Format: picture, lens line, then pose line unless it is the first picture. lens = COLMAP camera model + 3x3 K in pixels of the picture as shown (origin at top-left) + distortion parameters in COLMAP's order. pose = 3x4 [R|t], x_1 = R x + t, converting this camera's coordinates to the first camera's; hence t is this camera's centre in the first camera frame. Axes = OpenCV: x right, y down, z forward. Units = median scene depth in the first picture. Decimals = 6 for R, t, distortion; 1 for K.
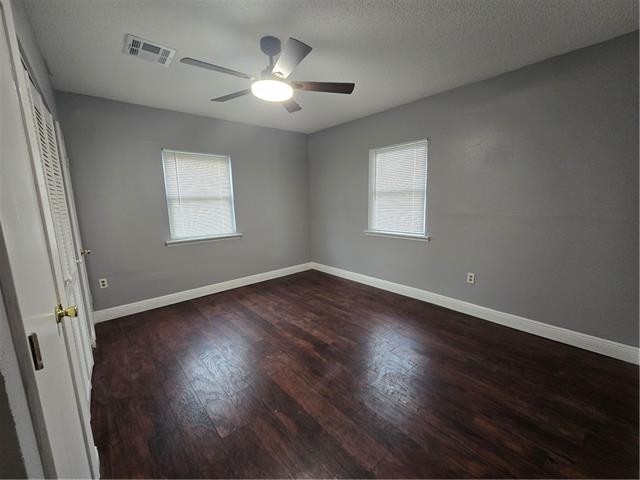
lens RADIAL K [[261.5, 0, 320.6], [0, 261.5, 241.3], [0, 0, 1]] dist [-0.003078, -0.000144]
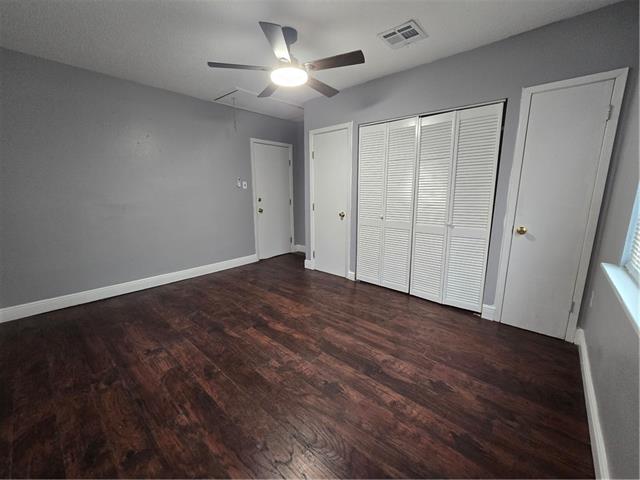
lens RADIAL K [[261.5, 0, 323.5], [0, 261.5, 241.6], [0, 0, 1]] dist [-0.003078, -0.000144]
pose [[-0.989967, 0.049268, -0.132429, -0.102178], [0.000872, 0.939352, 0.342953, -0.211685], [0.141294, 0.339396, -0.929971, 1.578266]]
